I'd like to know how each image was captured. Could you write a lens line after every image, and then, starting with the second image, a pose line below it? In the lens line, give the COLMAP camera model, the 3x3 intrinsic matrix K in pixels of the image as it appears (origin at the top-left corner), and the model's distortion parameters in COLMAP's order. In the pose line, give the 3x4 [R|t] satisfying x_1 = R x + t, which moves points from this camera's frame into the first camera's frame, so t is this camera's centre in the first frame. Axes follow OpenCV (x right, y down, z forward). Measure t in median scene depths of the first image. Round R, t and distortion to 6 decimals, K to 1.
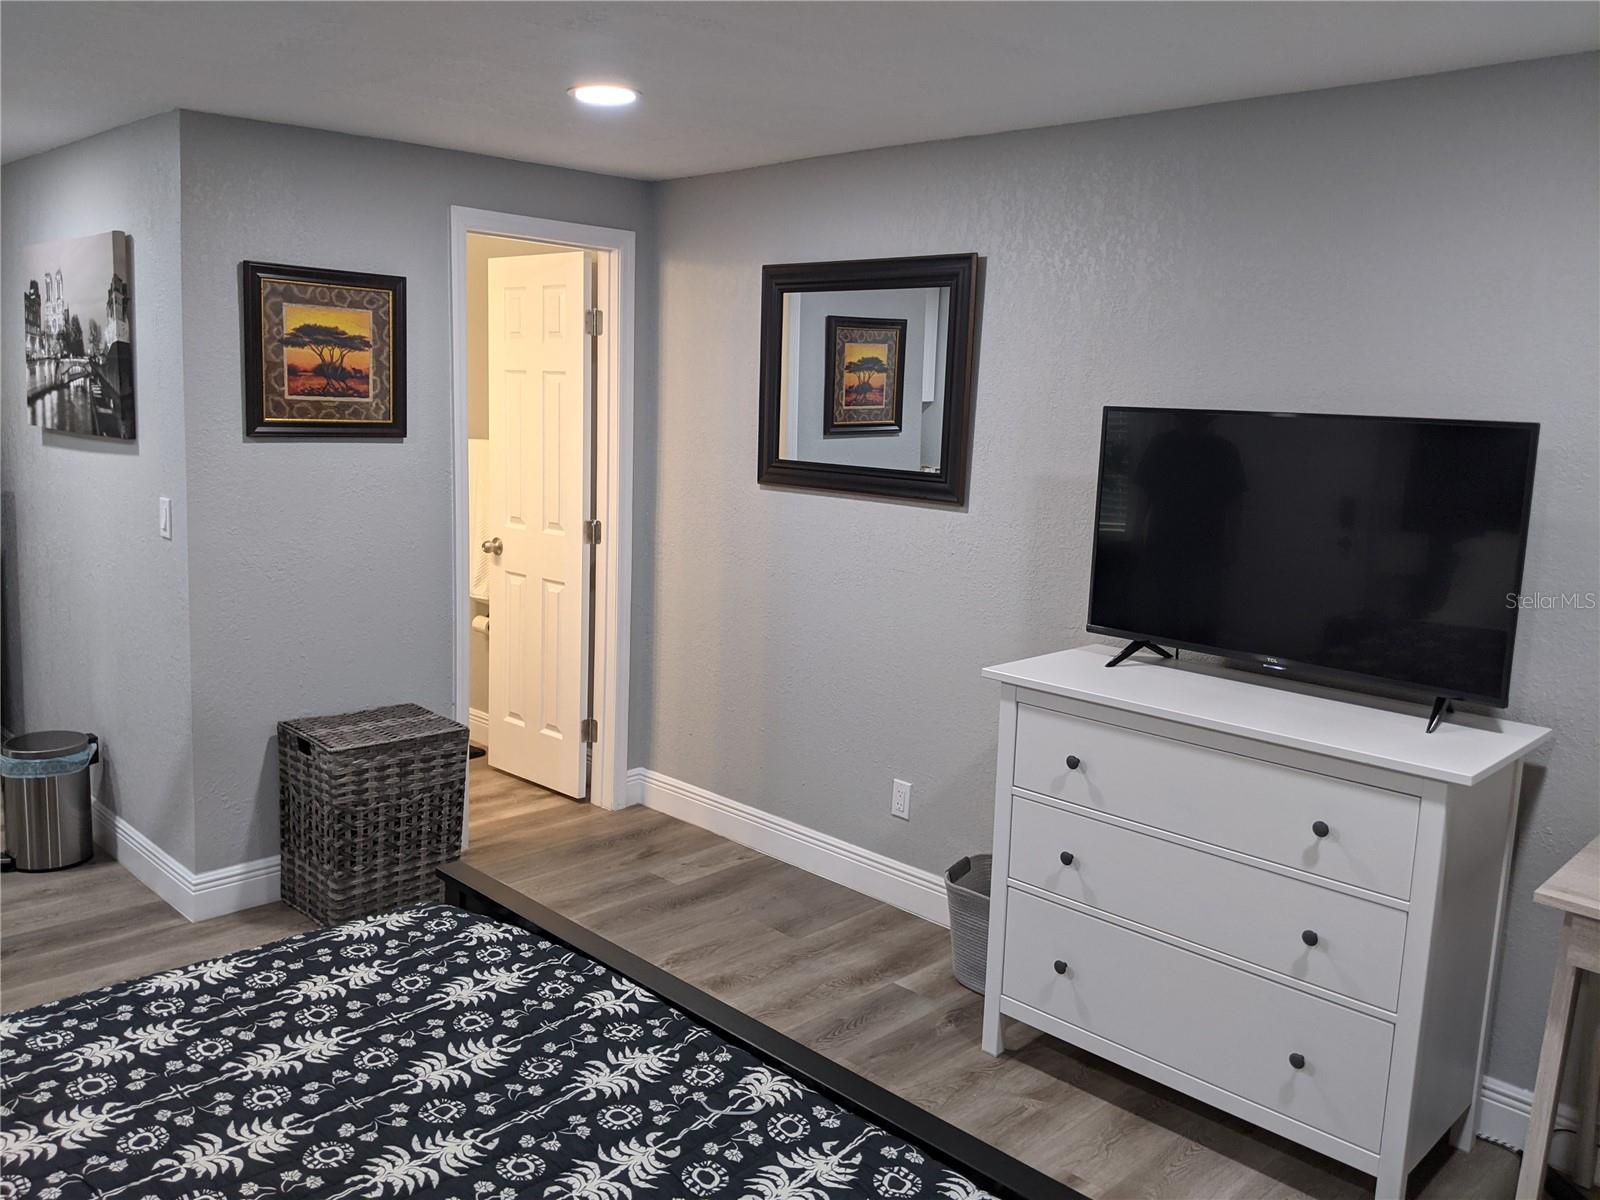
lens RADIAL K [[1279.1, 0, 793.7], [0, 1279.1, 579.7], [0, 0, 1]] dist [0.071548, -0.146593]
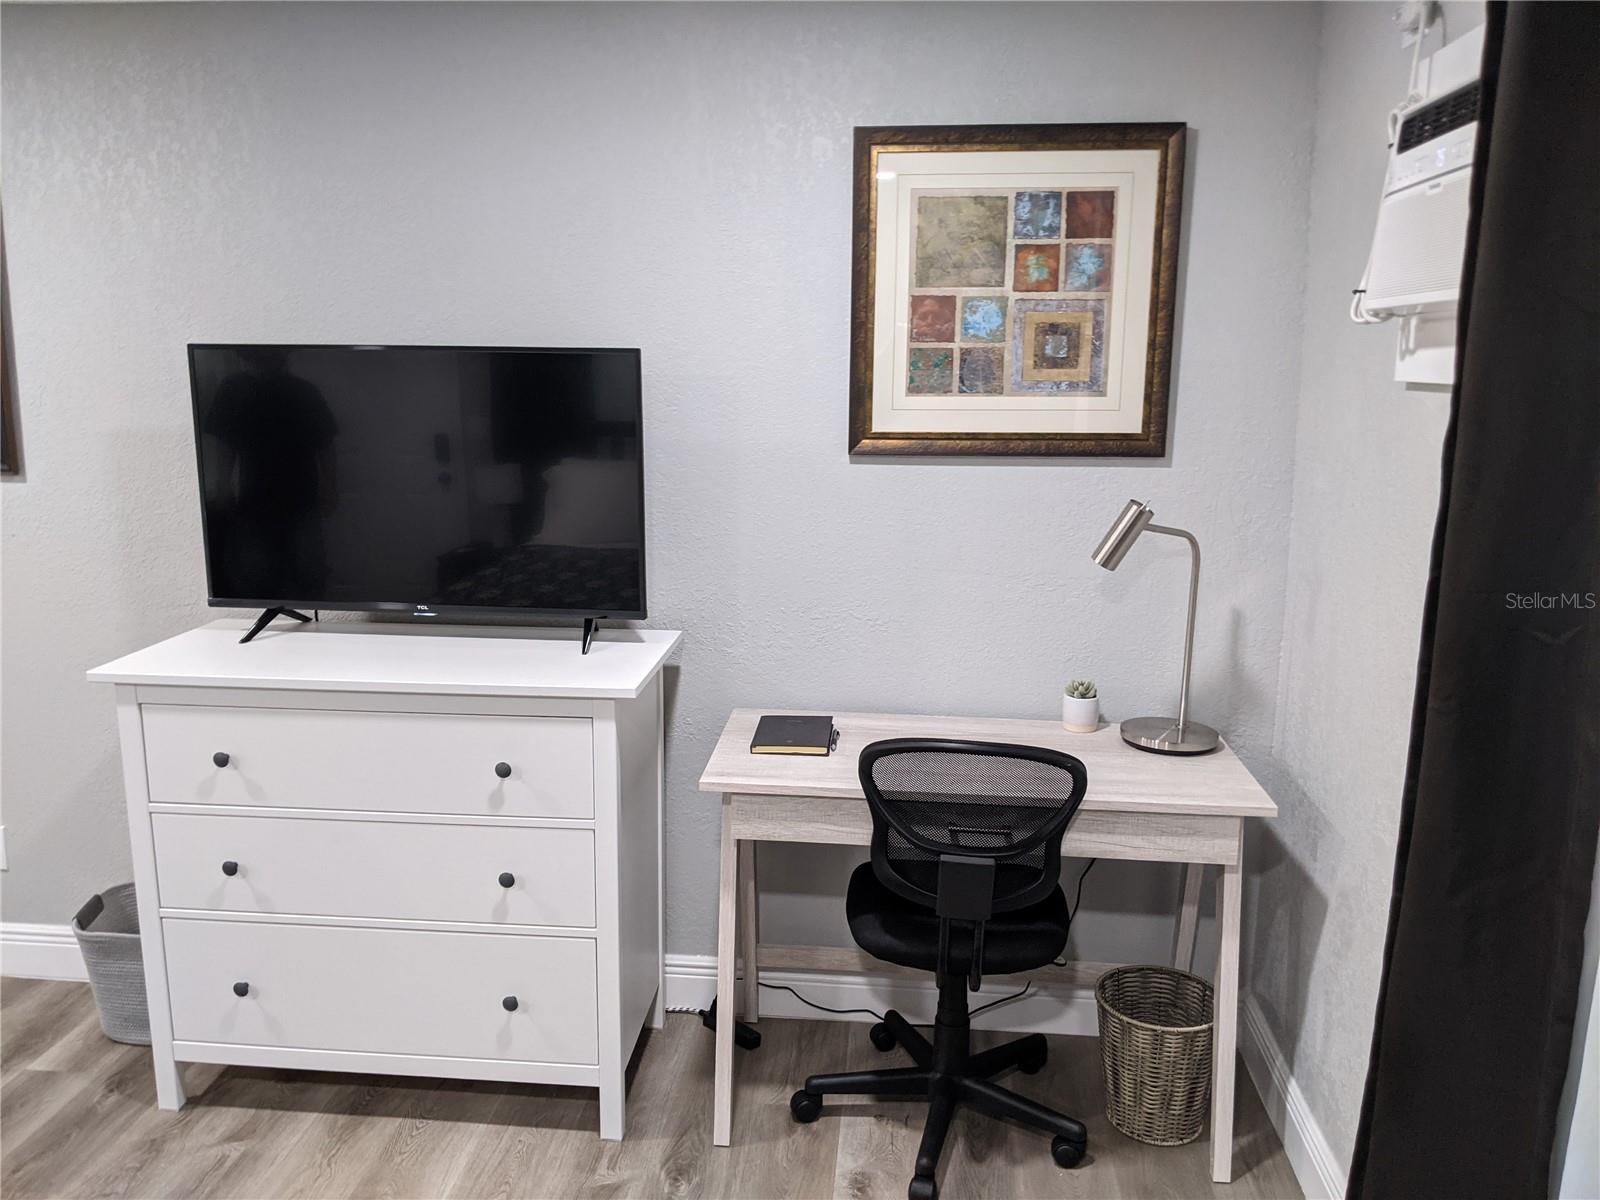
lens RADIAL K [[1274.9, 0, 774.9], [0, 1274.9, 609.8], [0, 0, 1]] dist [0.068686, -0.119396]
pose [[0.777290, -0.155489, 0.609625, -0.005354], [0.116189, 0.987788, 0.103799, -0.003971], [-0.618321, -0.009850, 0.785864, 0.085605]]
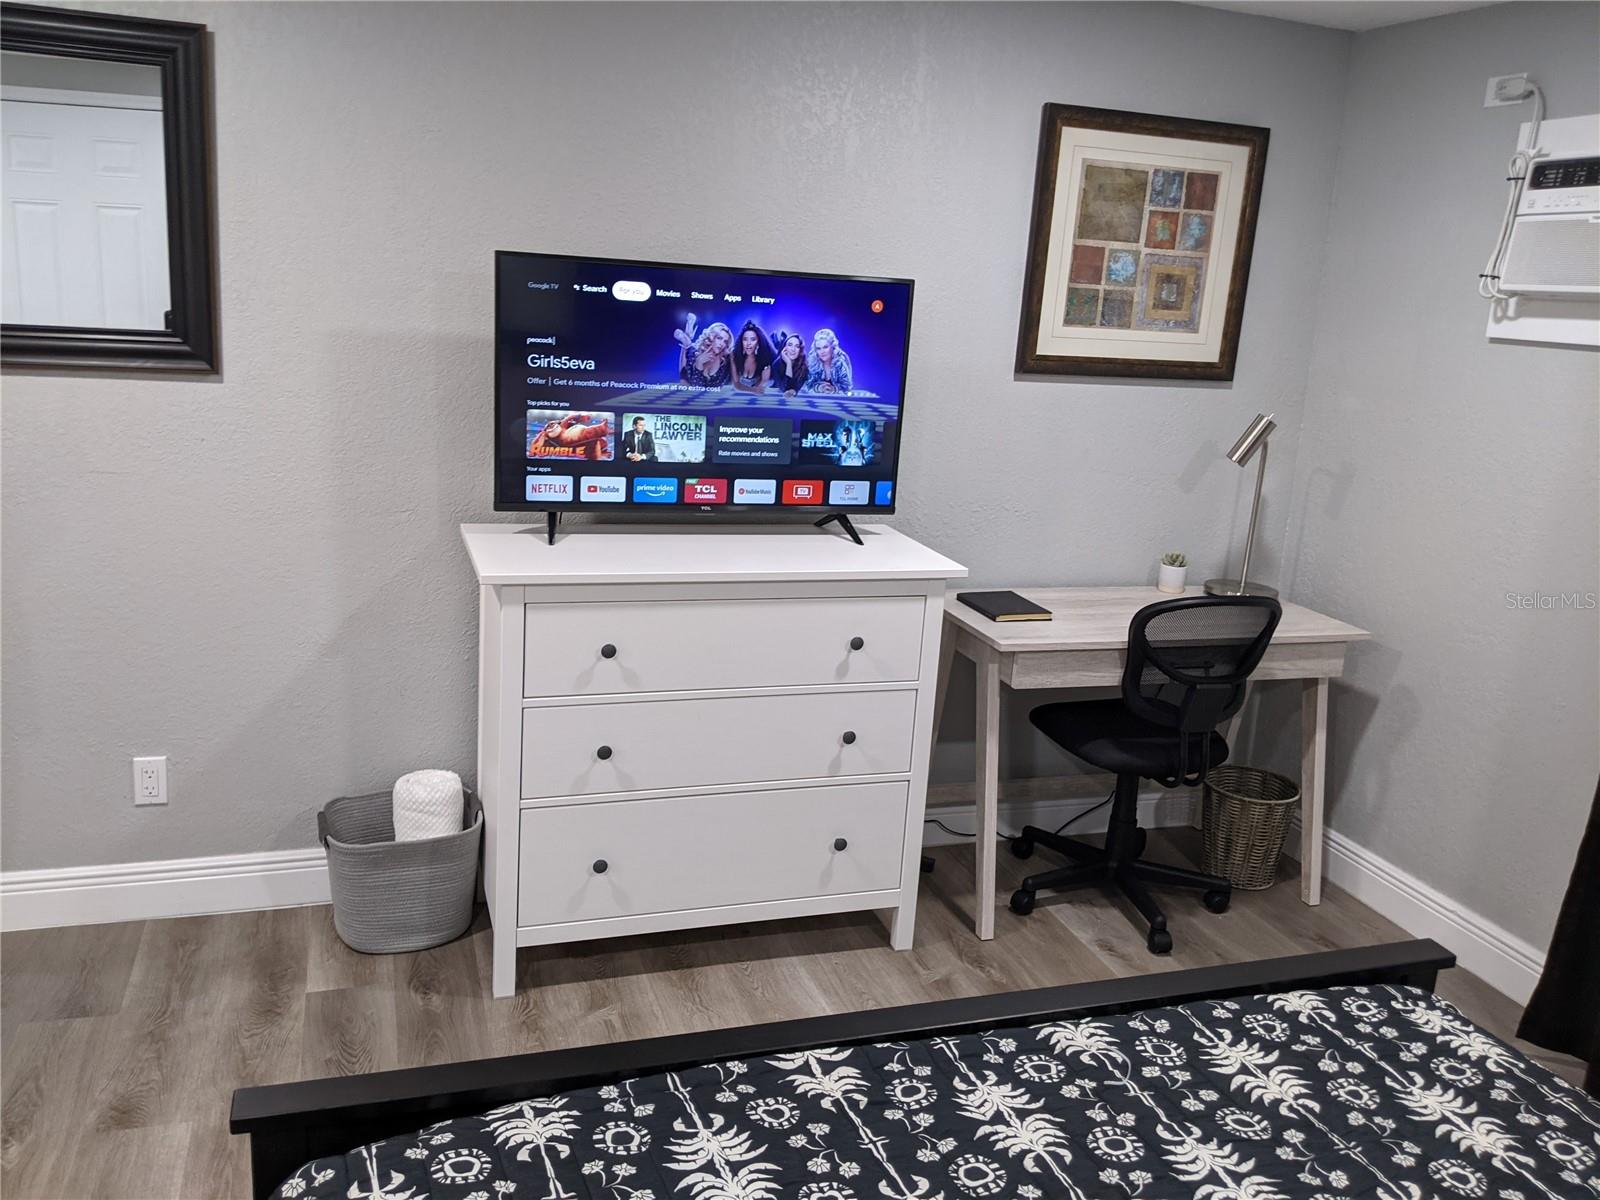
lens RADIAL K [[1279.1, 0, 793.7], [0, 1279.1, 579.7], [0, 0, 1]] dist [0.071548, -0.146593]
pose [[0.453962, -0.213018, 0.865183, -0.486294], [0.085802, 0.976940, 0.195513, -0.073663], [-0.886880, -0.014521, 0.461772, 0.435705]]
